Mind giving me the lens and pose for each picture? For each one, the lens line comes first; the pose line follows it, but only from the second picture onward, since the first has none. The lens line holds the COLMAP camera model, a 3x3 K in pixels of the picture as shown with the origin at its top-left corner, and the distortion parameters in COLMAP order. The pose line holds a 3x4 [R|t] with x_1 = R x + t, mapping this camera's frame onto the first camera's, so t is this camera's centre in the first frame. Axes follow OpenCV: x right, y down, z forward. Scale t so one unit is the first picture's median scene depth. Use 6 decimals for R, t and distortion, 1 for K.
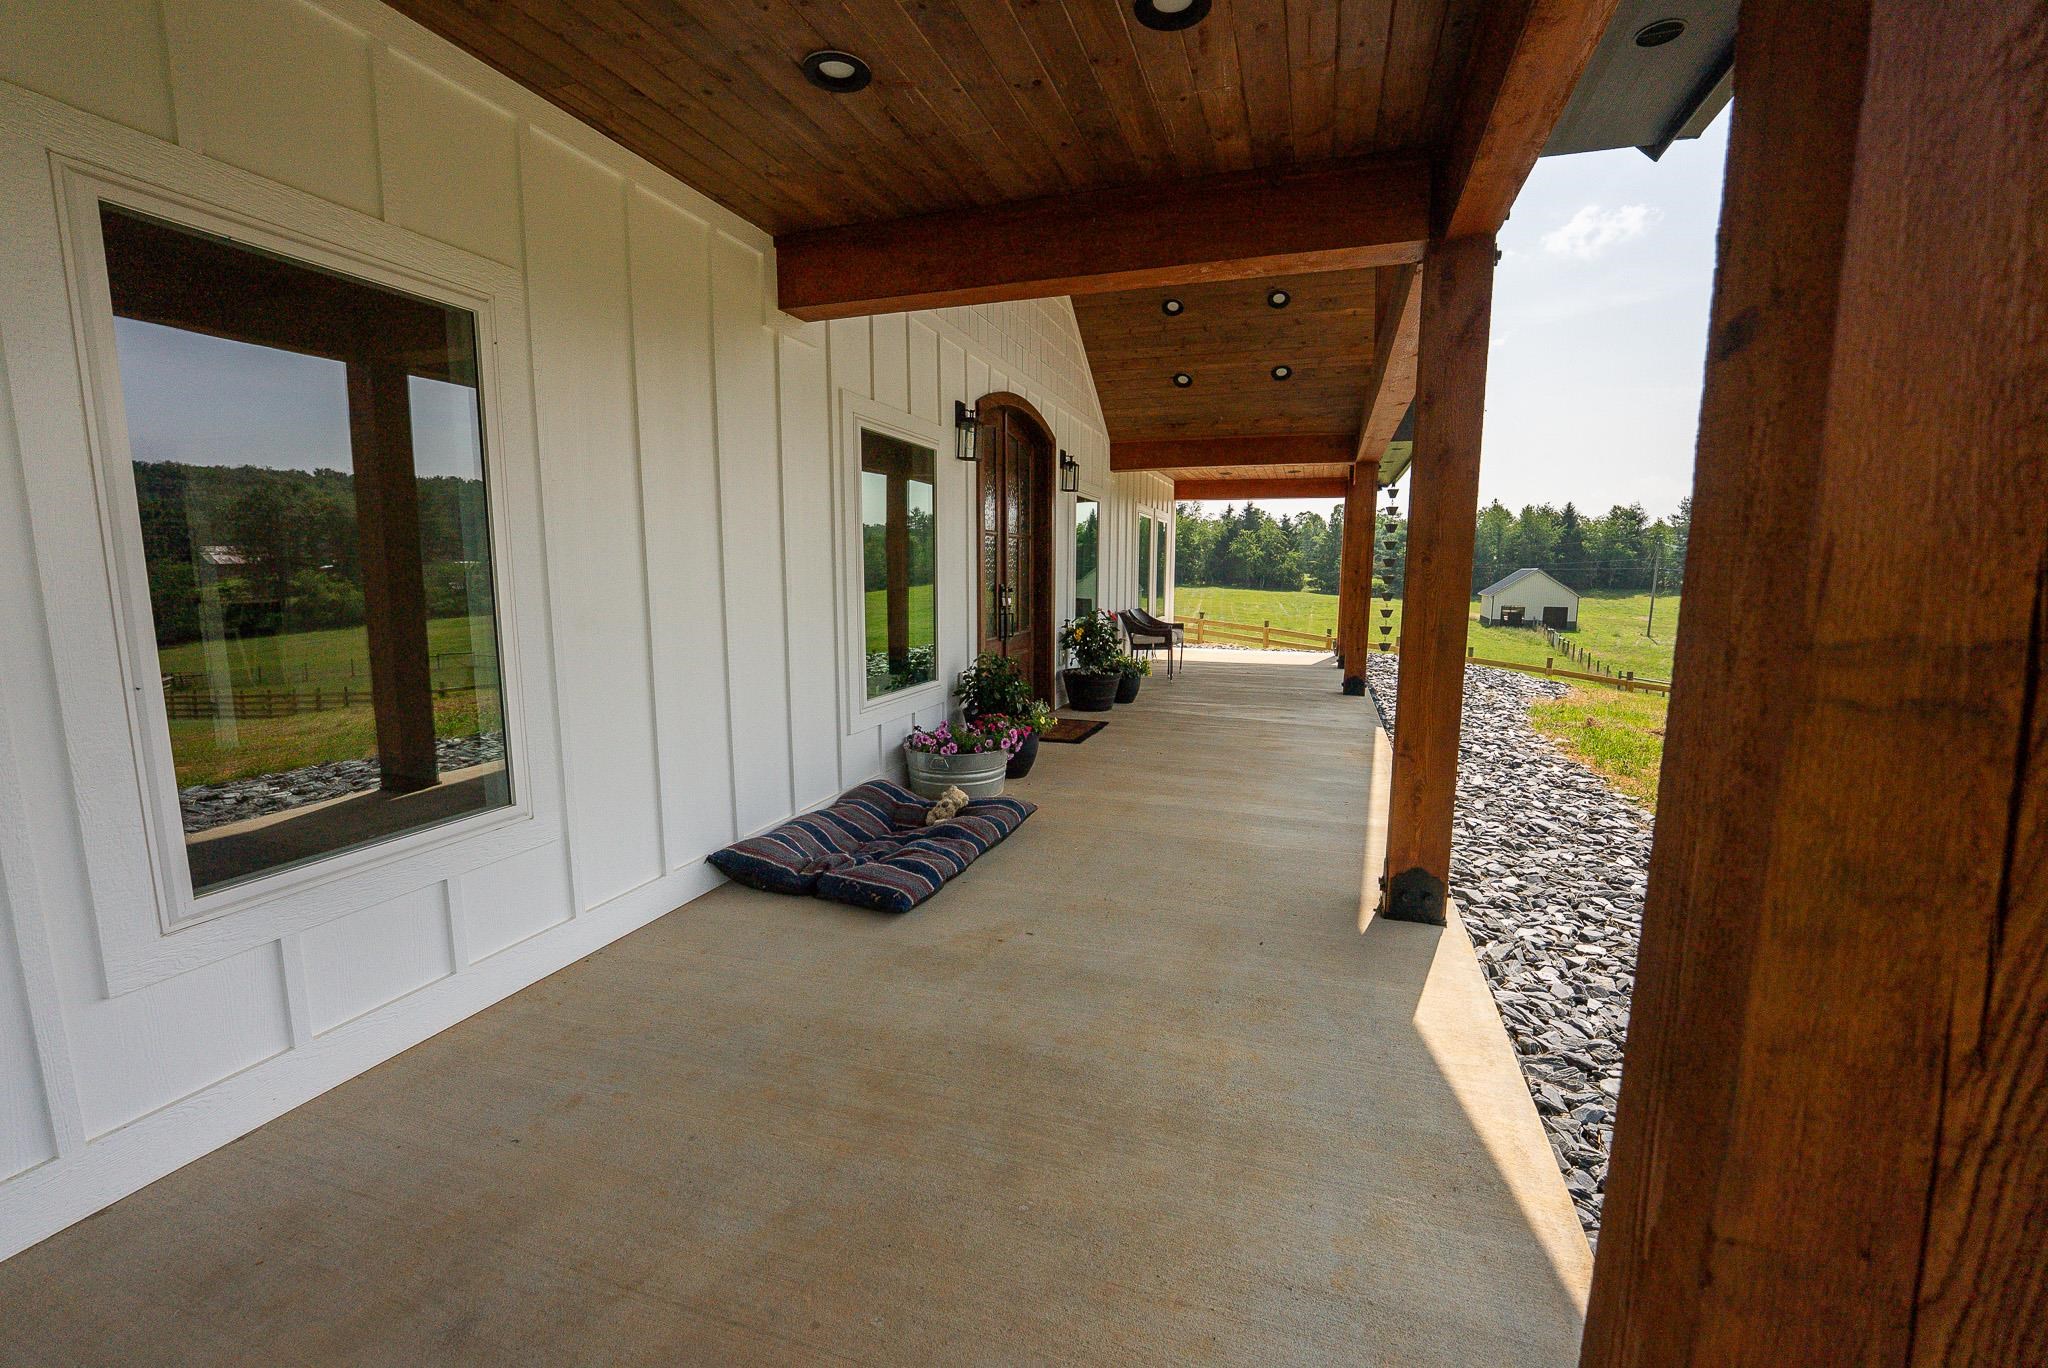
lens RADIAL K [[833.8, 0, 1029.3], [0, 833.8, 689.5], [0, 0, 1]] dist [-0.032502, 0.004723]
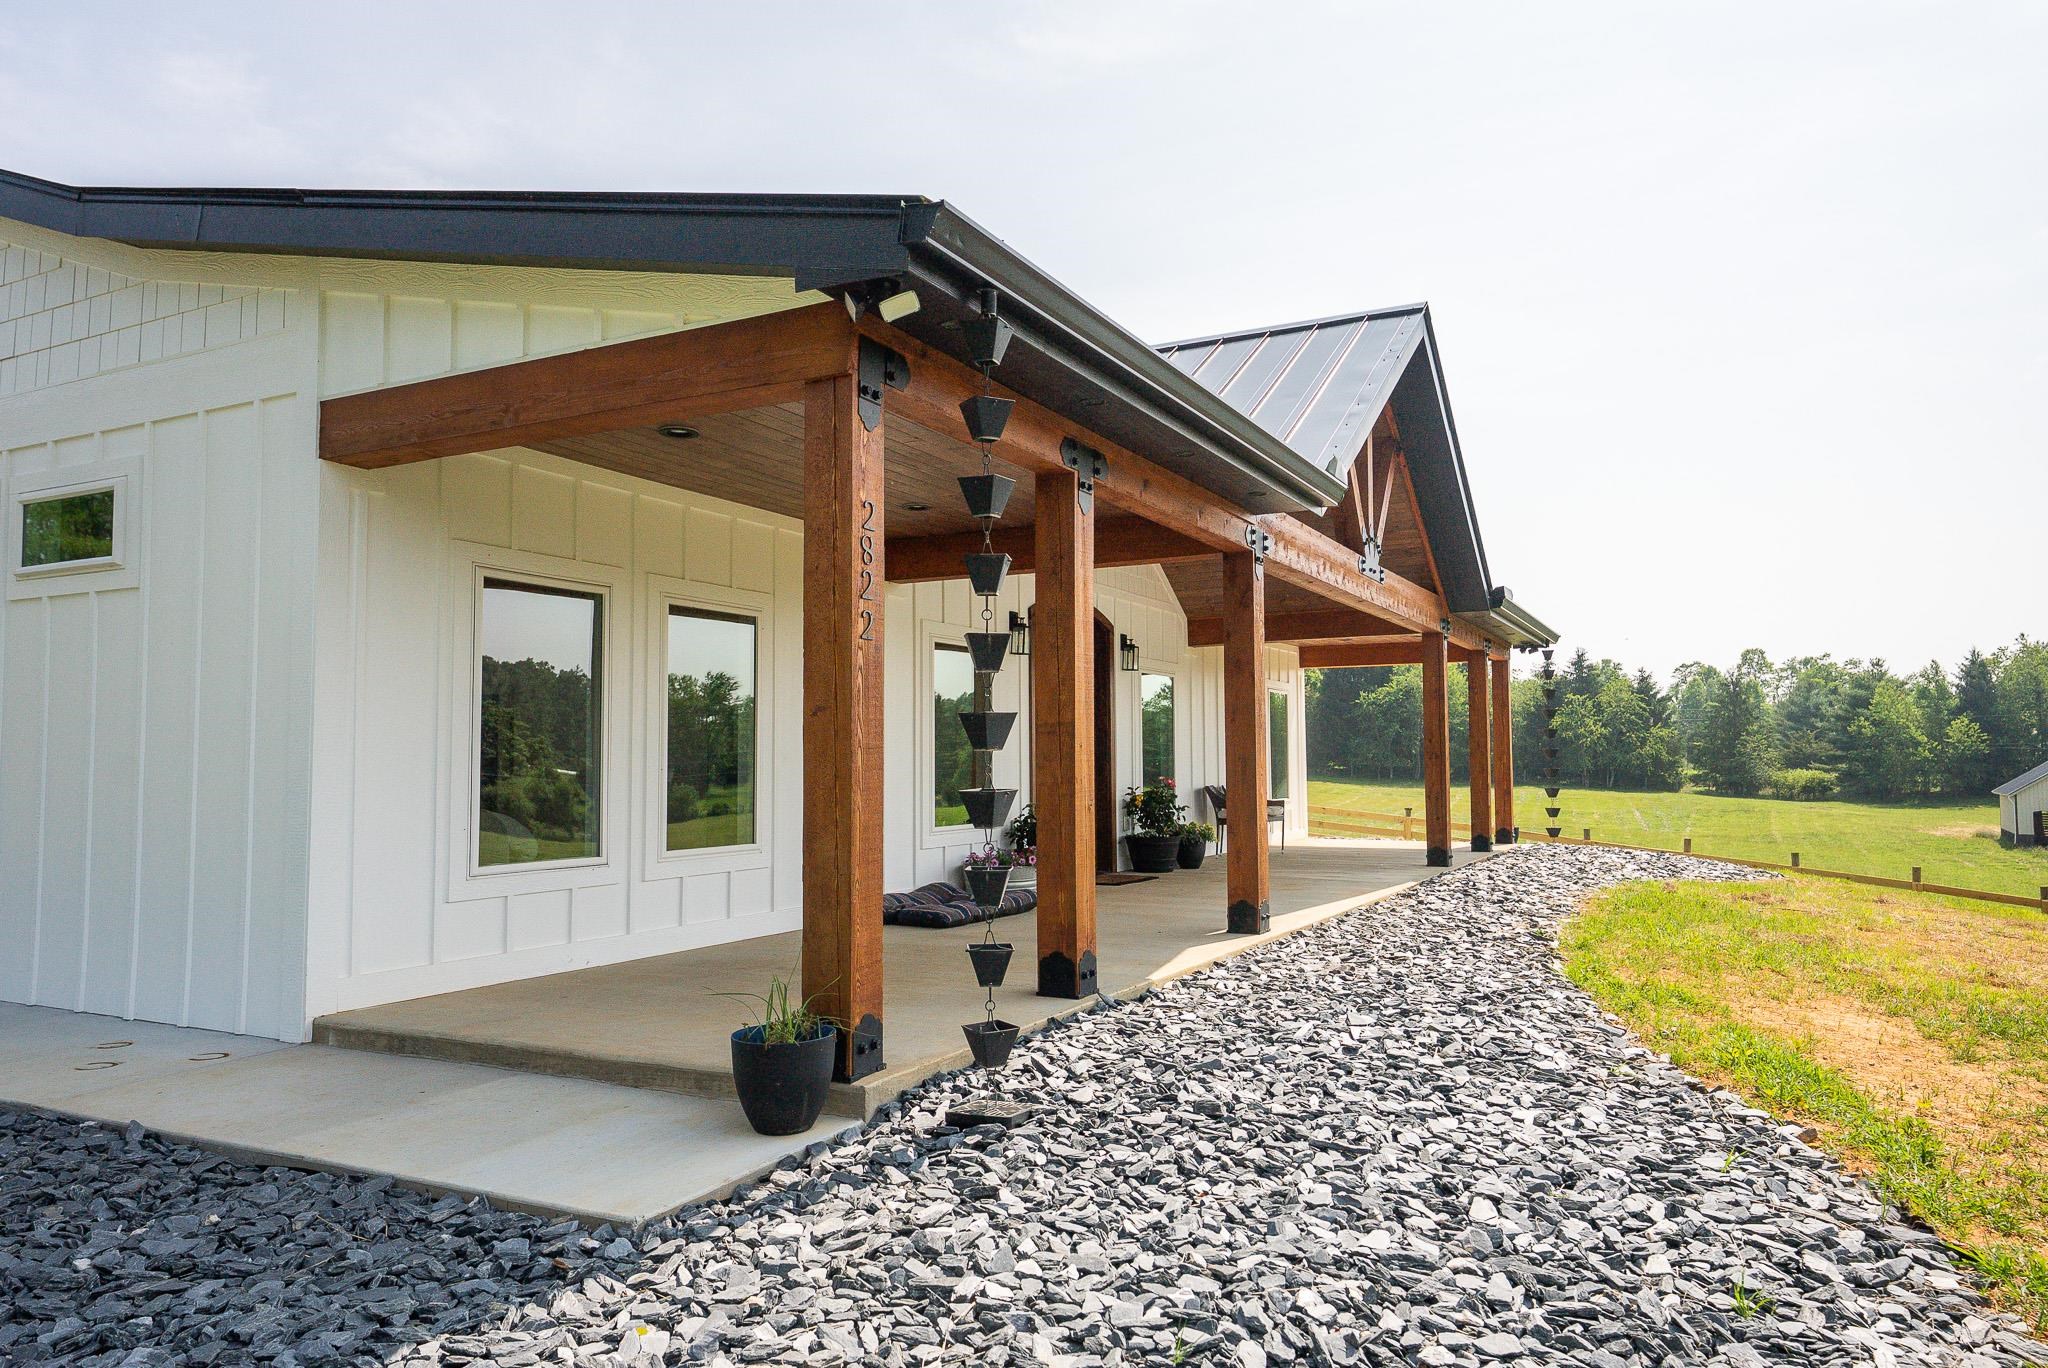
lens RADIAL K [[1345.5, 0, 1024.0], [0, 1345.5, 684.0], [0, 0, 1]] dist [0.007807, 0.000635]
pose [[0.987326, -0.020311, -0.157403, 0.178597], [-0.011914, 0.979494, -0.201123, 0.129746], [0.158261, 0.200449, 0.966837, -0.692223]]
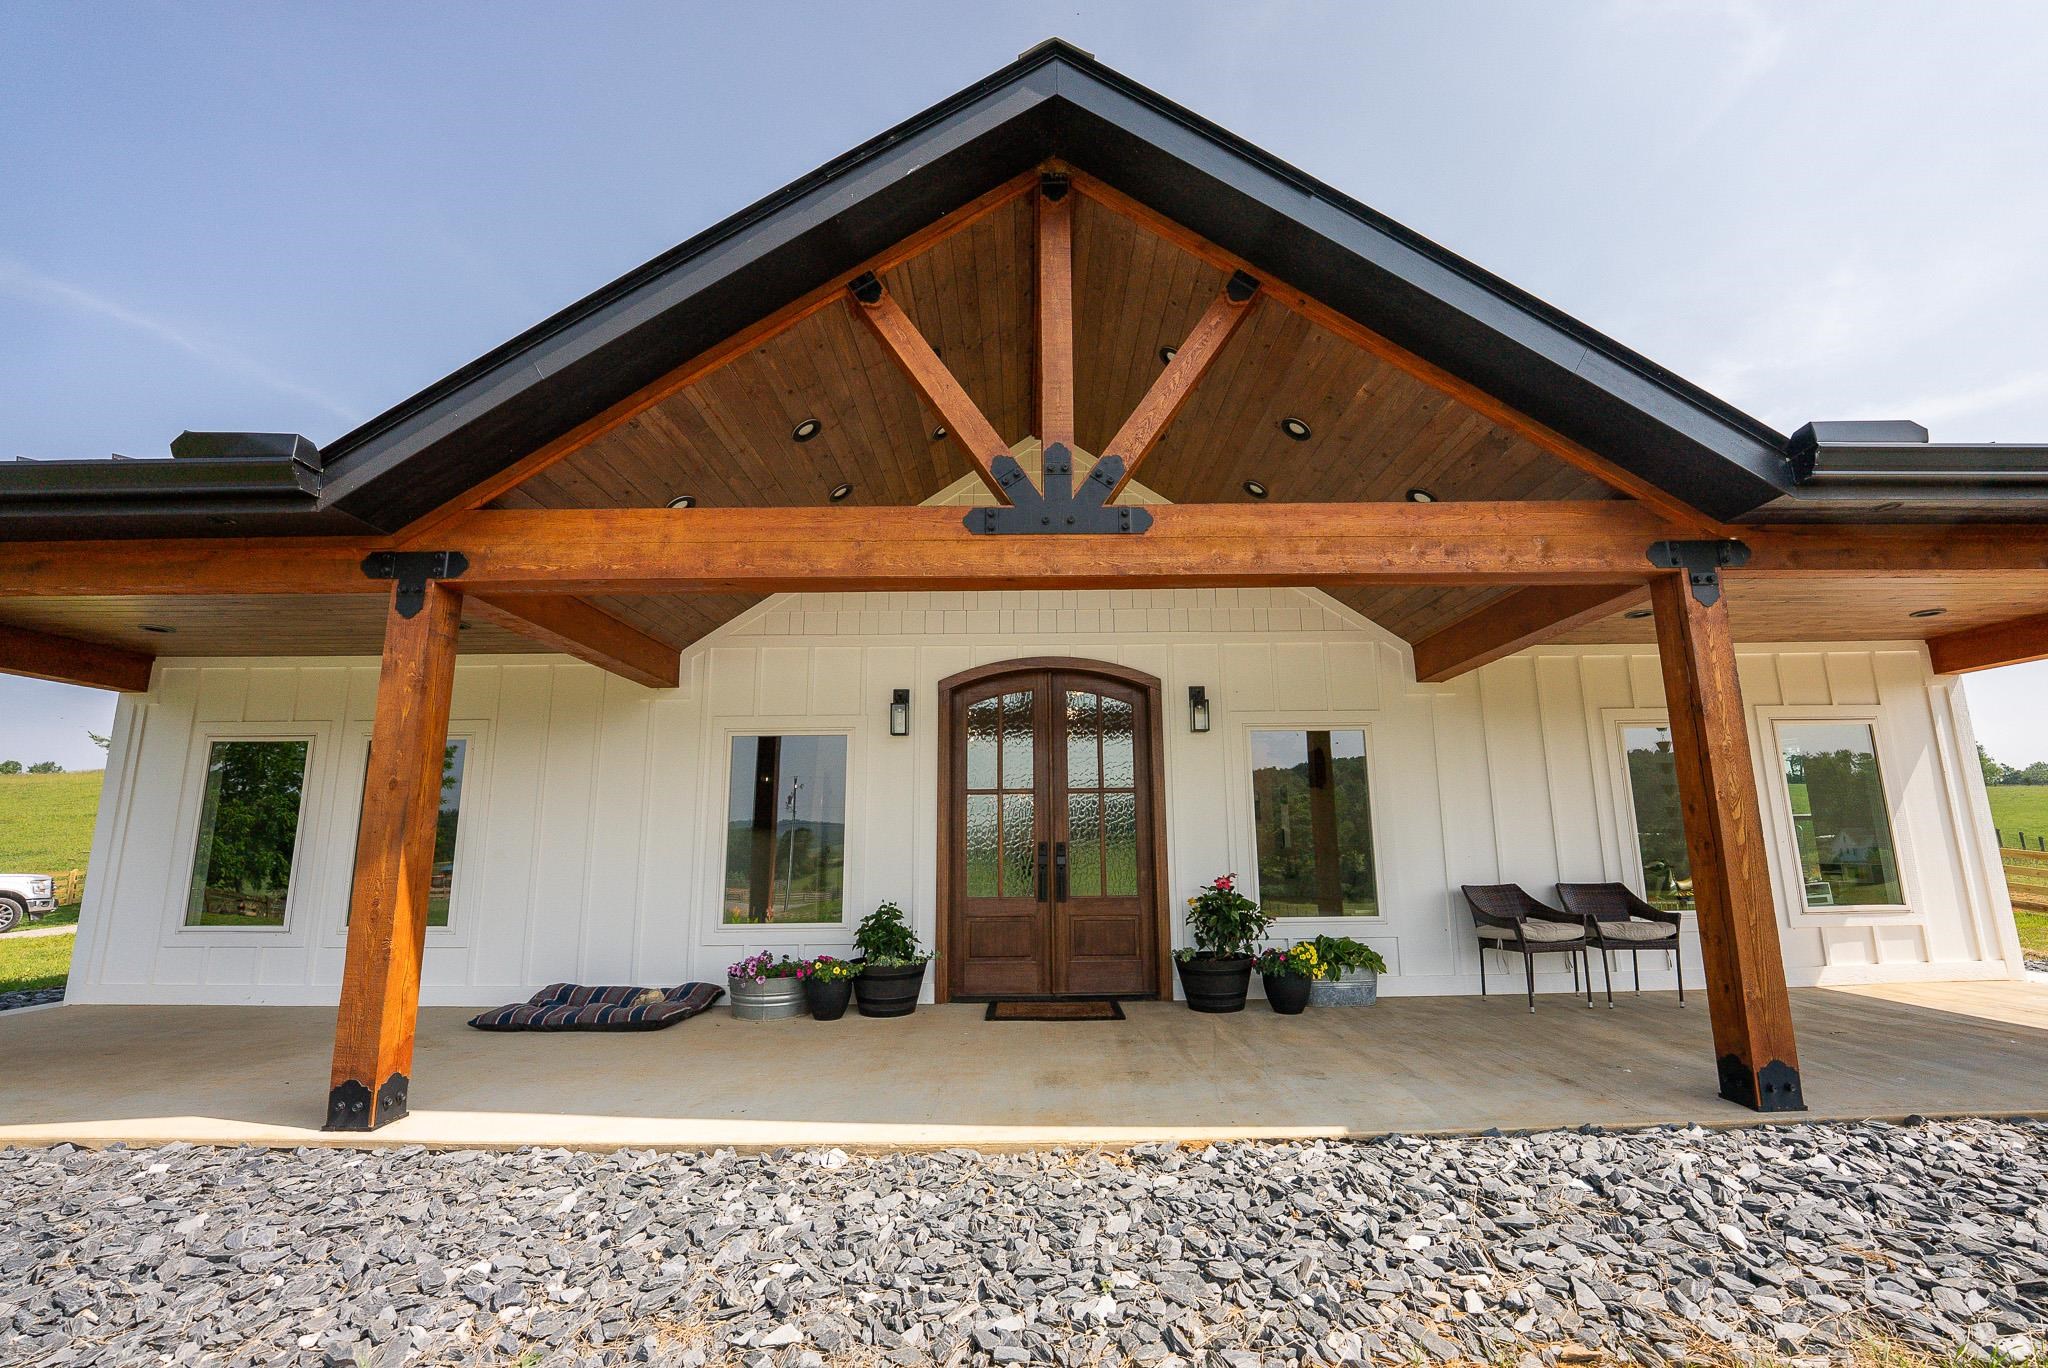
lens RADIAL K [[833.8, 0, 1029.3], [0, 833.8, 689.5], [0, 0, 1]] dist [-0.032502, 0.004723]
pose [[0.325115, -0.179319, -0.928518, 0.747325], [-0.122340, 0.965631, -0.229323, -0.060480], [0.937728, 0.188152, 0.292004, 0.547725]]
